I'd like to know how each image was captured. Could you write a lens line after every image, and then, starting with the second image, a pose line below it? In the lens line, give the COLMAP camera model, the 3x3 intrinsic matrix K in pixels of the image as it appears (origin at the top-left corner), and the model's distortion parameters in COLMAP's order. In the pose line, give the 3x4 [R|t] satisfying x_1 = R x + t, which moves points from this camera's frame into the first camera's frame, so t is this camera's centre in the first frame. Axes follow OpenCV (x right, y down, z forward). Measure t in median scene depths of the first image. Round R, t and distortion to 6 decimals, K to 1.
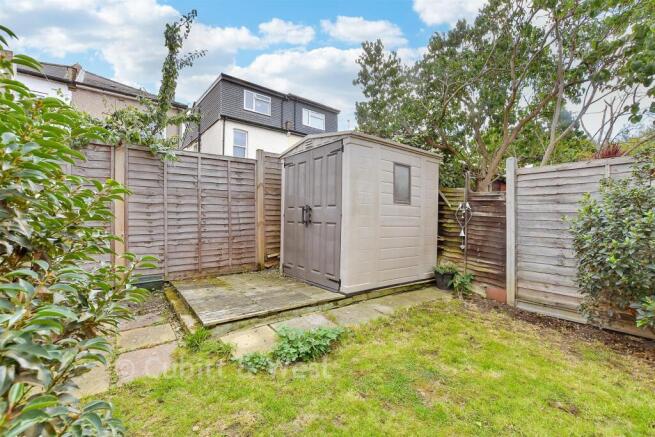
lens RADIAL K [[289.0, 0, 326.3], [0, 289.0, 218.8], [0, 0, 1]] dist [-0.000257, 0.000021]
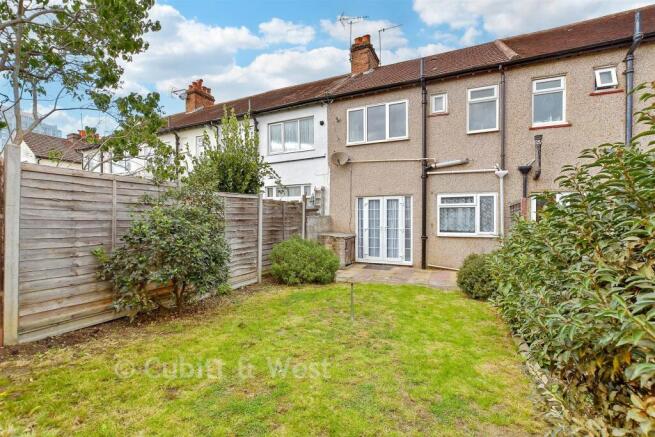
lens RADIAL K [[289.0, 0, 326.9], [0, 289.0, 219.5], [0, 0, 1]] dist [-0.000257, 0.000021]
pose [[-0.449140, -0.009052, 0.893416, -0.422735], [-0.012457, 0.999915, 0.003868, -0.037540], [-0.893375, -0.009392, -0.449214, 0.685358]]
